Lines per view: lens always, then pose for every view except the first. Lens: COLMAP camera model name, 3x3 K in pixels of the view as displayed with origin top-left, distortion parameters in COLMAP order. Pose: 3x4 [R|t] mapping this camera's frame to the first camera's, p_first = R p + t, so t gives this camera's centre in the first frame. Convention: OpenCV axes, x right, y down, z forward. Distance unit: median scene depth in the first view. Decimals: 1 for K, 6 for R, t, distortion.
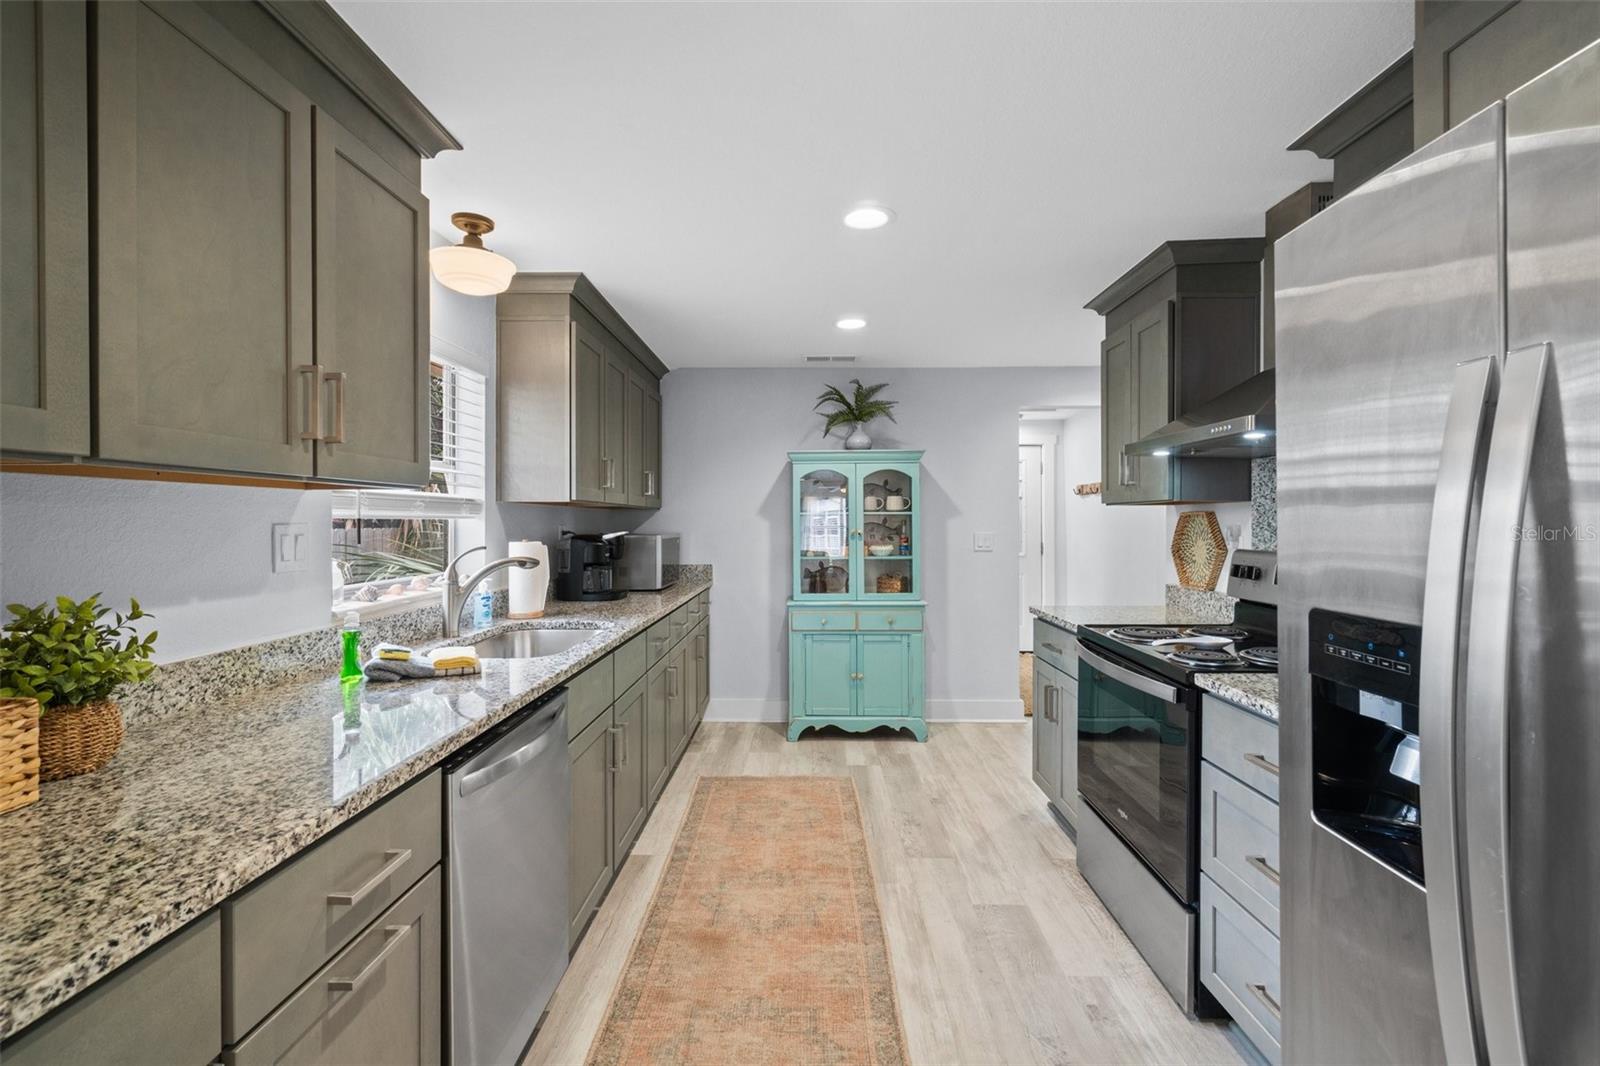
lens RADIAL K [[693.5, 0, 787.4], [0, 693.5, 526.4], [0, 0, 1]] dist [-0.005522, 0.001570]
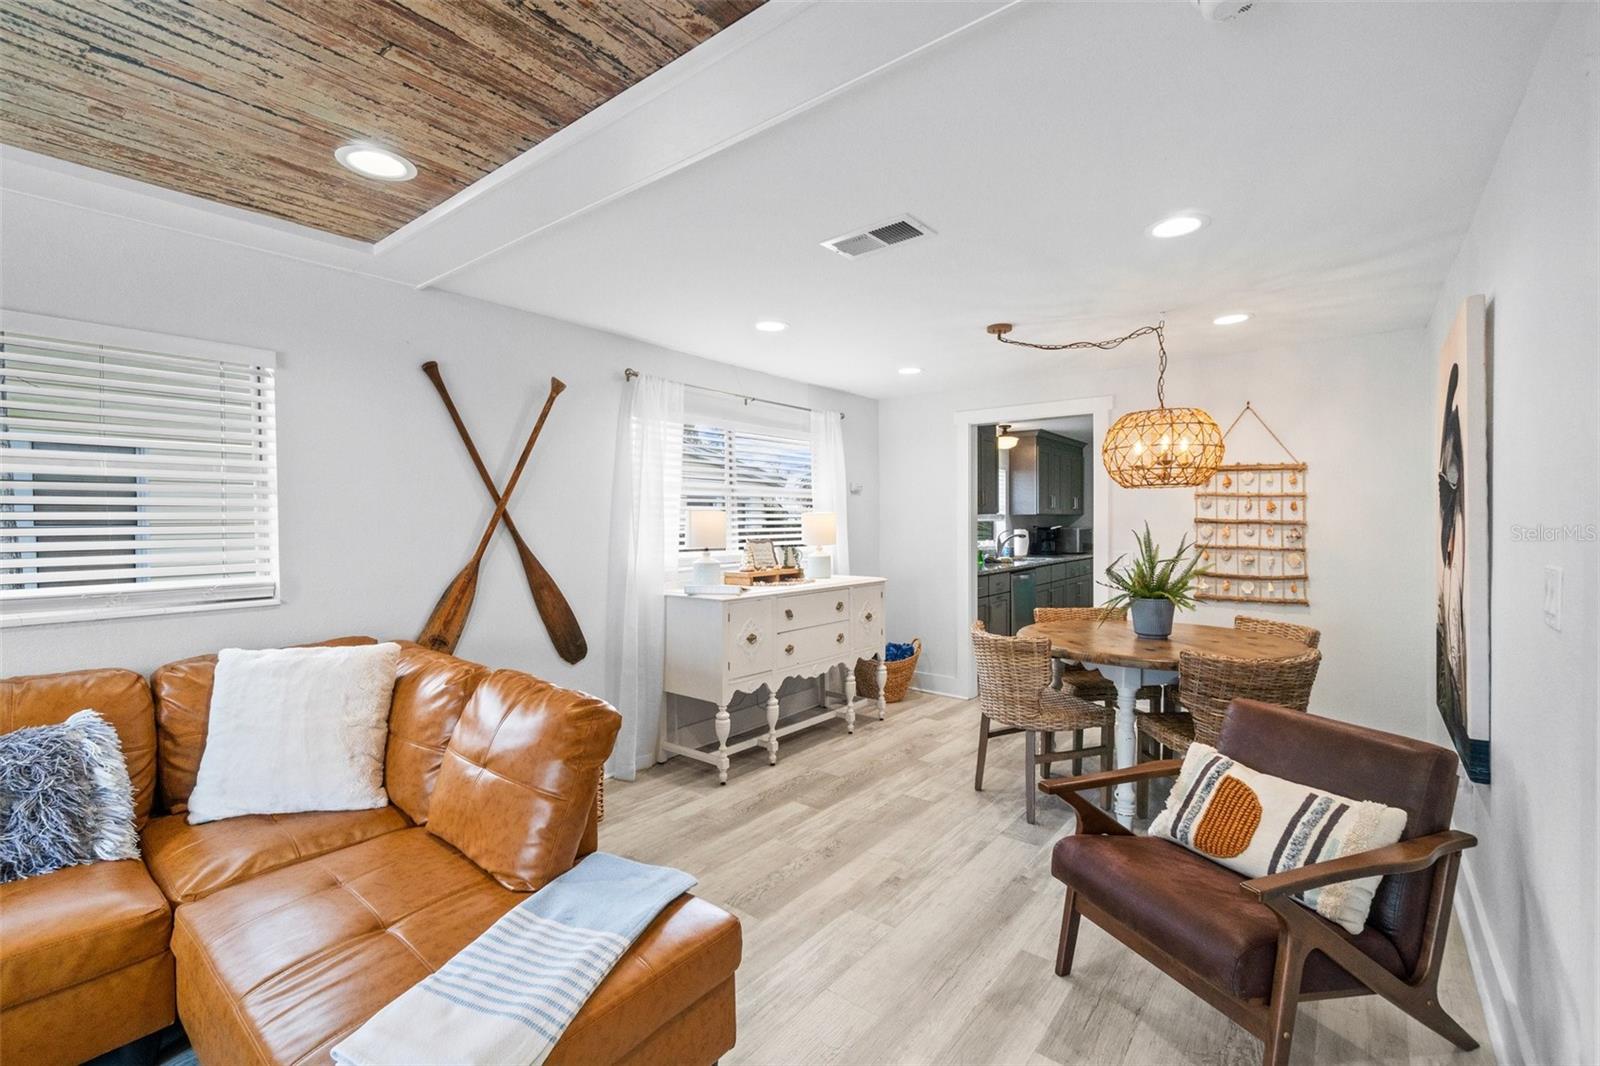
lens RADIAL K [[693.5, 0, 801.6], [0, 693.5, 528.9], [0, 0, 1]] dist [-0.005522, 0.001570]
pose [[0.812836, 0.001964, -0.582490, 0.380699], [0.001568, 0.999983, 0.005559, 0.003220], [0.582491, -0.005432, 0.812819, -1.281845]]
